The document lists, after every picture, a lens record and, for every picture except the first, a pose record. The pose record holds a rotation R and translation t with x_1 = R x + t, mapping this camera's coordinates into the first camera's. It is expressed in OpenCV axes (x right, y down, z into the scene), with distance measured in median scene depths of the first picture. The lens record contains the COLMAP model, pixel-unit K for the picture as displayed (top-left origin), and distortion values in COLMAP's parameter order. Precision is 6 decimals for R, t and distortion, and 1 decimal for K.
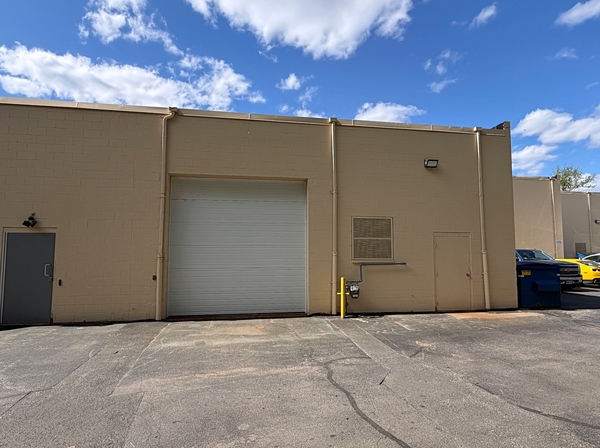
lens RADIAL K [[341.3, 0, 300.0], [0, 341.3, 224.0], [0, 0, 1]] dist [0.000995, 0.000134]
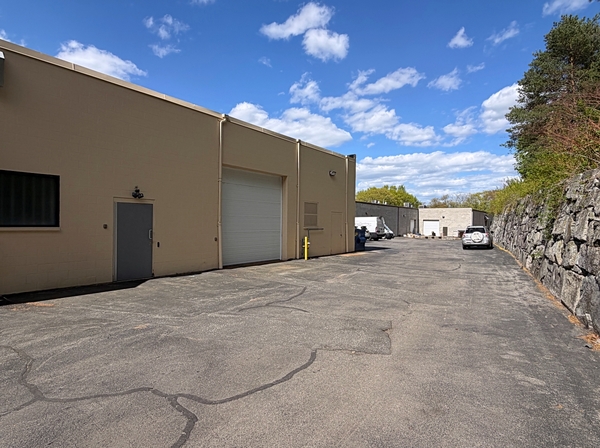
lens RADIAL K [[341.3, 0, 300.0], [0, 341.3, 224.0], [0, 0, 1]] dist [0.000995, 0.000134]
pose [[0.722772, 0.005725, 0.691062, -1.060905], [-0.063277, 0.996313, 0.057927, -0.005812], [-0.688183, -0.085596, 0.720470, -0.210176]]
